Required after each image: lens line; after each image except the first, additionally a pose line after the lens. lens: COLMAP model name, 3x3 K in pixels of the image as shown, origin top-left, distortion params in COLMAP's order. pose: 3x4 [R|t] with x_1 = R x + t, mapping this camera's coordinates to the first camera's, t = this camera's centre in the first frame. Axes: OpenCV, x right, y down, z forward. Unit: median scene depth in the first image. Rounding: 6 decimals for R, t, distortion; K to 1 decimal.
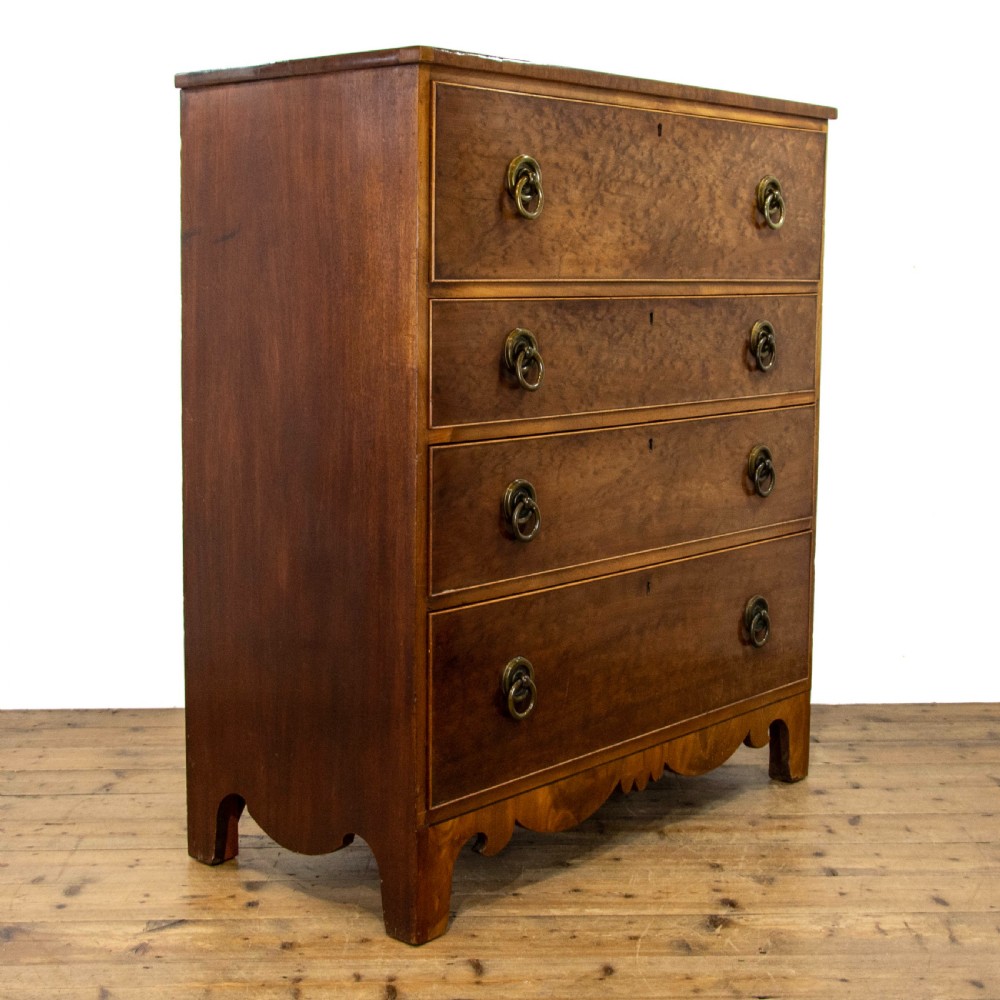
lens RADIAL K [[1613.8, 0, 530.2], [0, 1613.8, 619.9], [0, 0, 1]] dist [-0.069918, 0.000000]
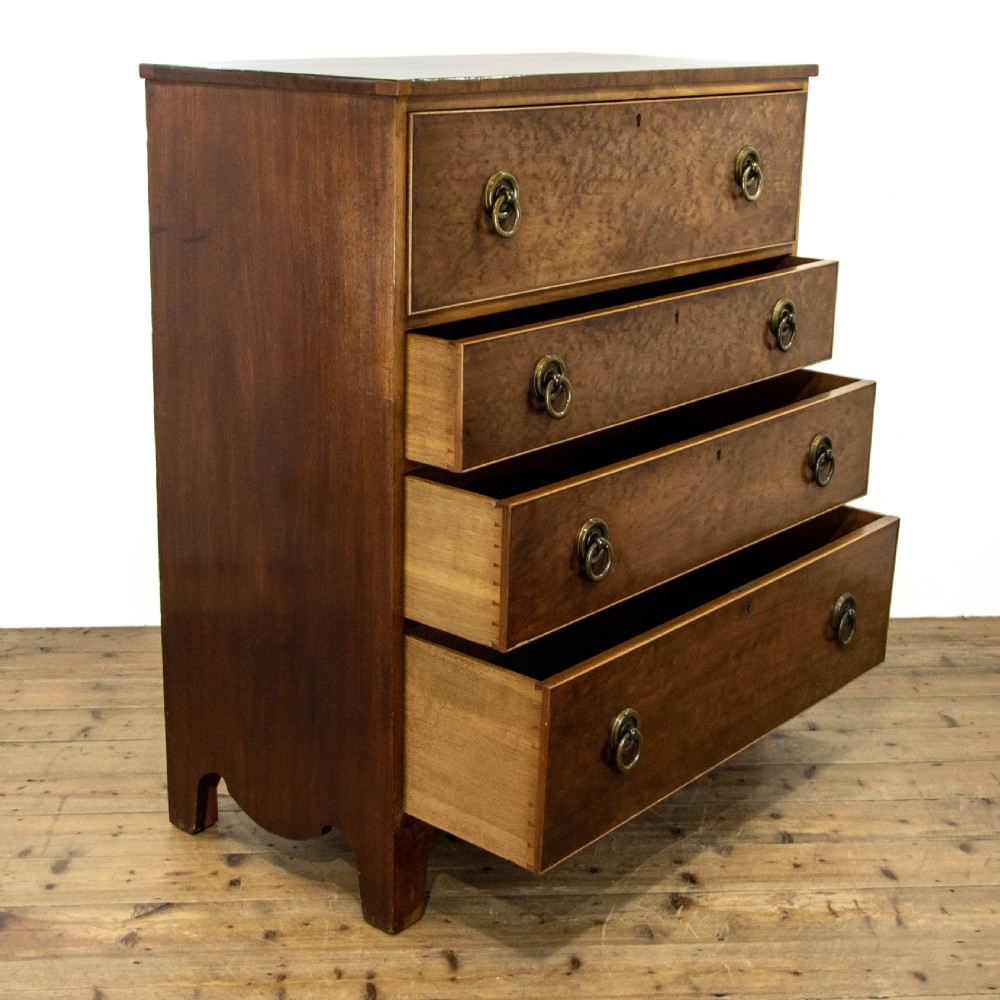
lens RADIAL K [[1613.8, 0, 536.0], [0, 1613.8, 612.0], [0, 0, 1]] dist [-0.069918, 0.000000]
pose [[0.999436, 0.005249, 0.033164, -0.012858], [-0.010261, 0.988201, 0.152816, -0.161184], [-0.031970, -0.153070, 0.987698, -0.010235]]
